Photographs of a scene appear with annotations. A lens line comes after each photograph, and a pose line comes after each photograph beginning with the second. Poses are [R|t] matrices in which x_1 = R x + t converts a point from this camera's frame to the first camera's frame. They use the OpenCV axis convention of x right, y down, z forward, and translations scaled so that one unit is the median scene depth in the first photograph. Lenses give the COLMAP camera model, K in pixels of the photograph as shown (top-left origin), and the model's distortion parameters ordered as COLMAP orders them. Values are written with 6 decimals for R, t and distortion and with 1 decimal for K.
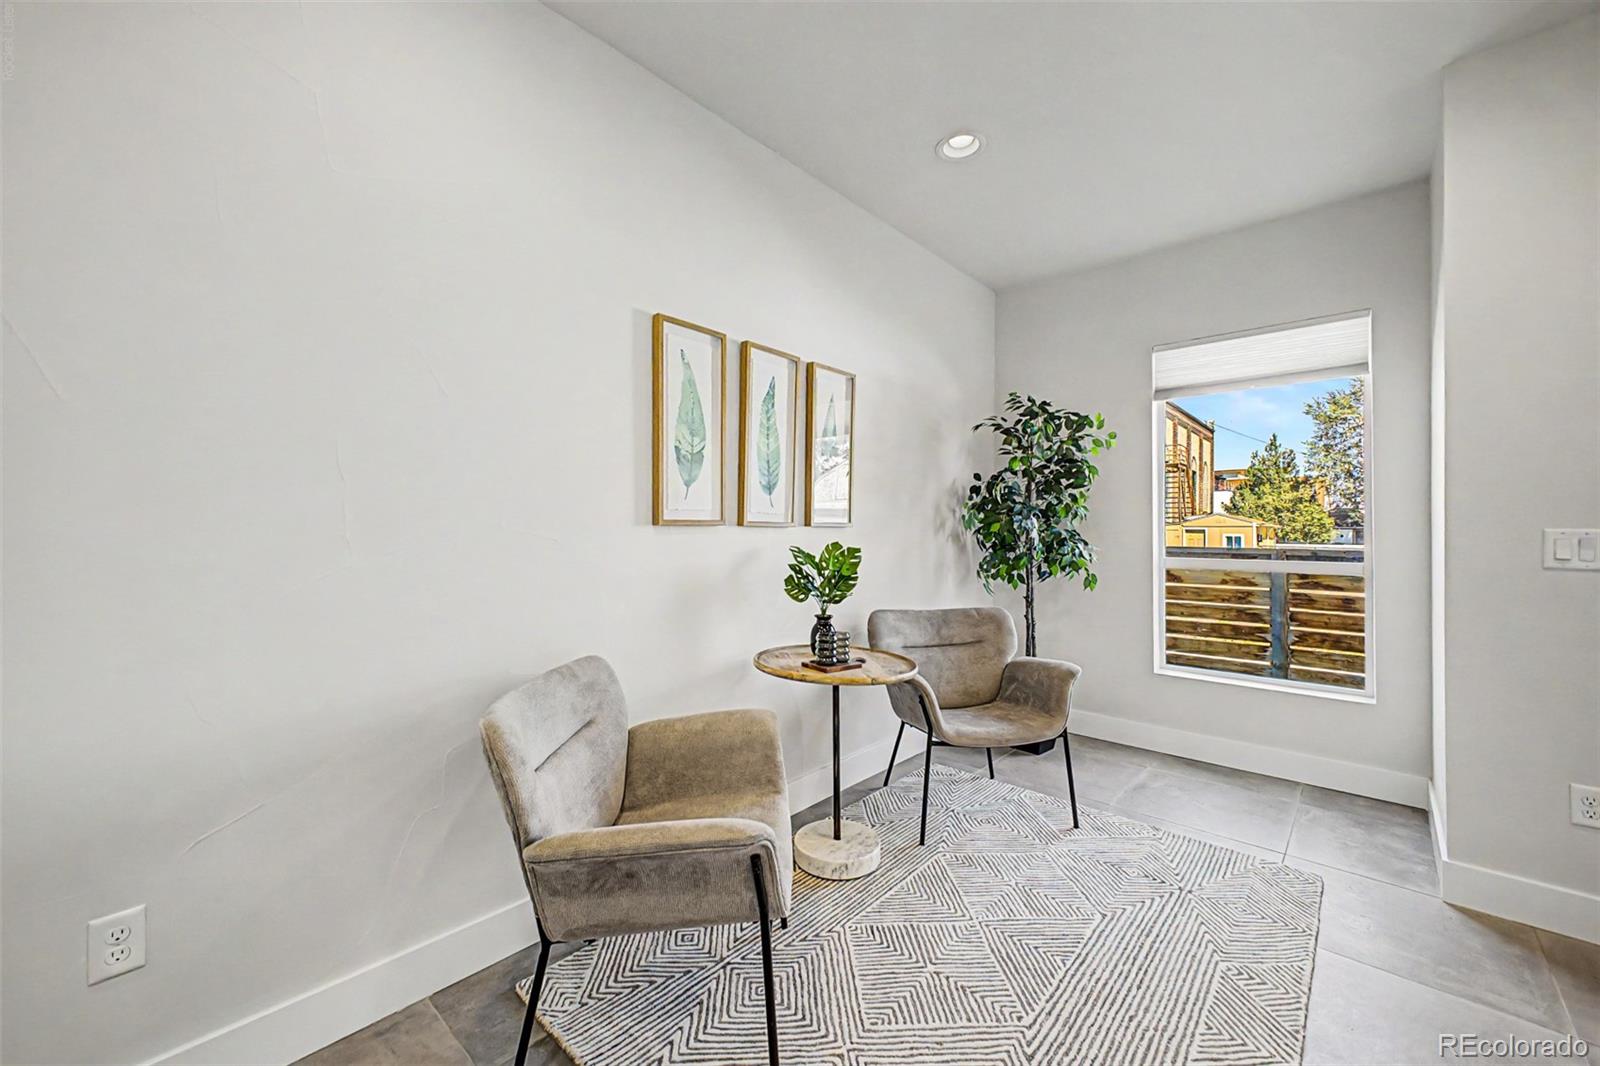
lens RADIAL K [[638.7, 0, 786.3], [0, 638.7, 527.3], [0, 0, 1]] dist [0.014496, -0.003893]
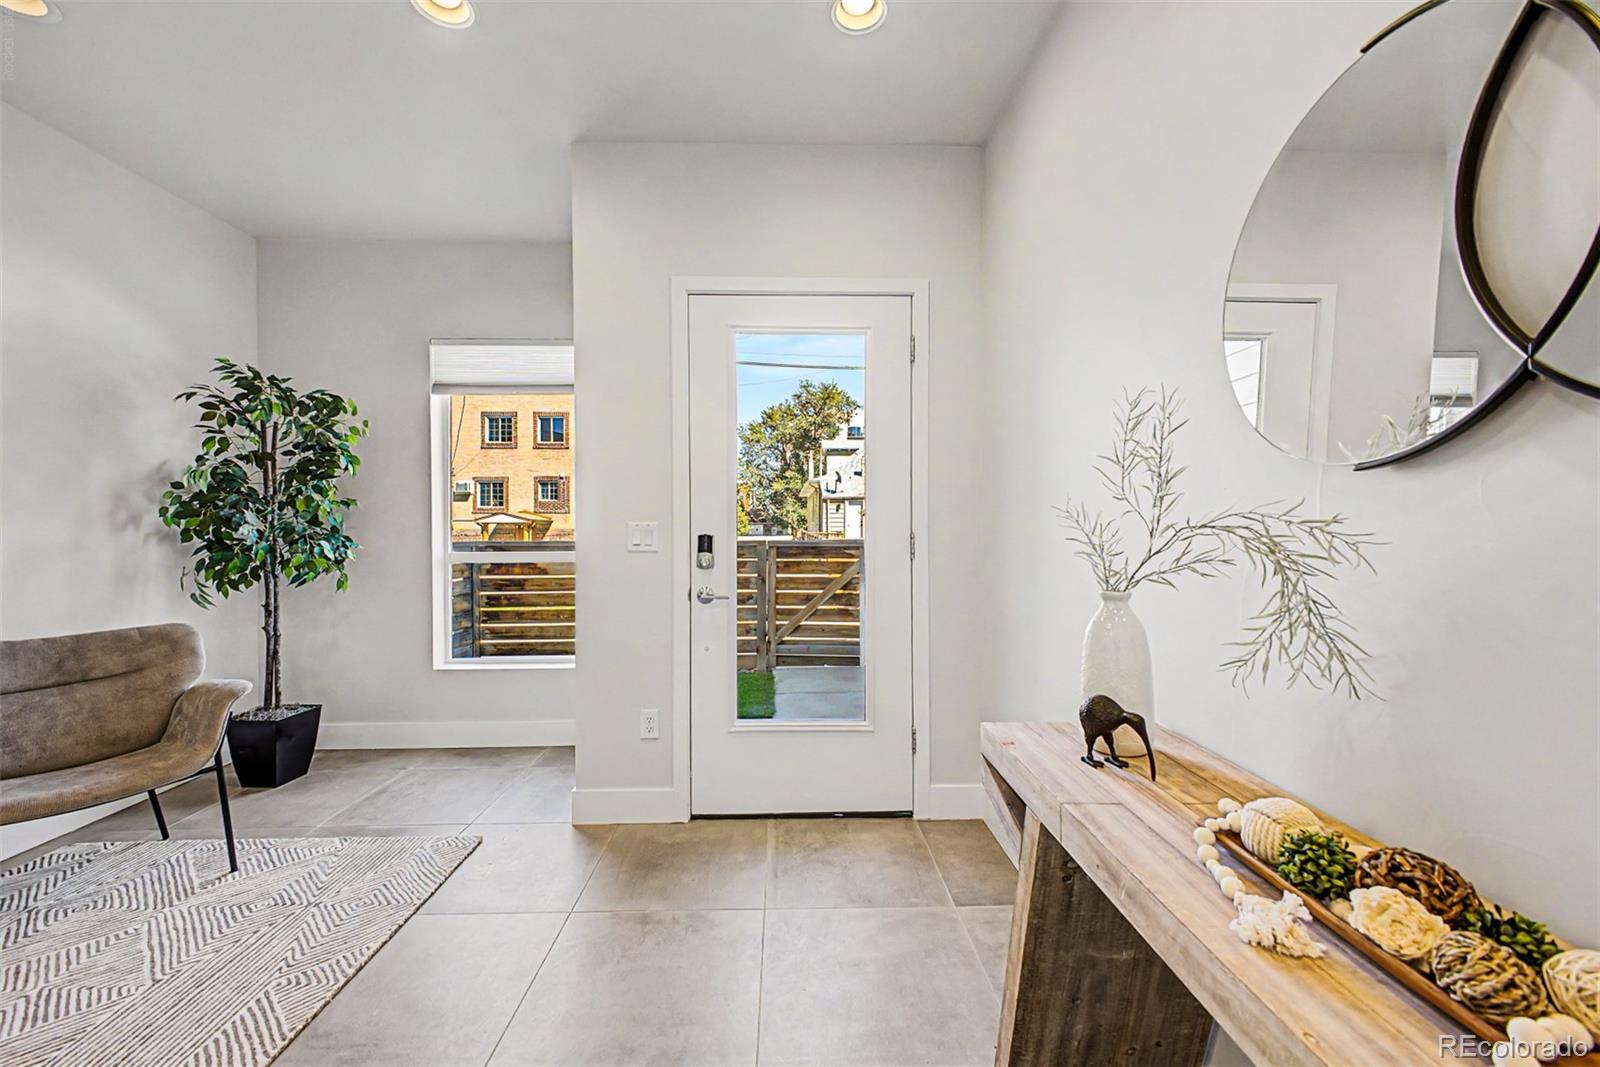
lens RADIAL K [[638.7, 0, 810.5], [0, 638.7, 533.1], [0, 0, 1]] dist [0.014496, -0.003893]
pose [[0.714781, -0.014471, 0.699198, 0.307402], [0.004776, 0.999864, 0.015811, 0.003820], [-0.699332, -0.007962, 0.714753, -0.116903]]
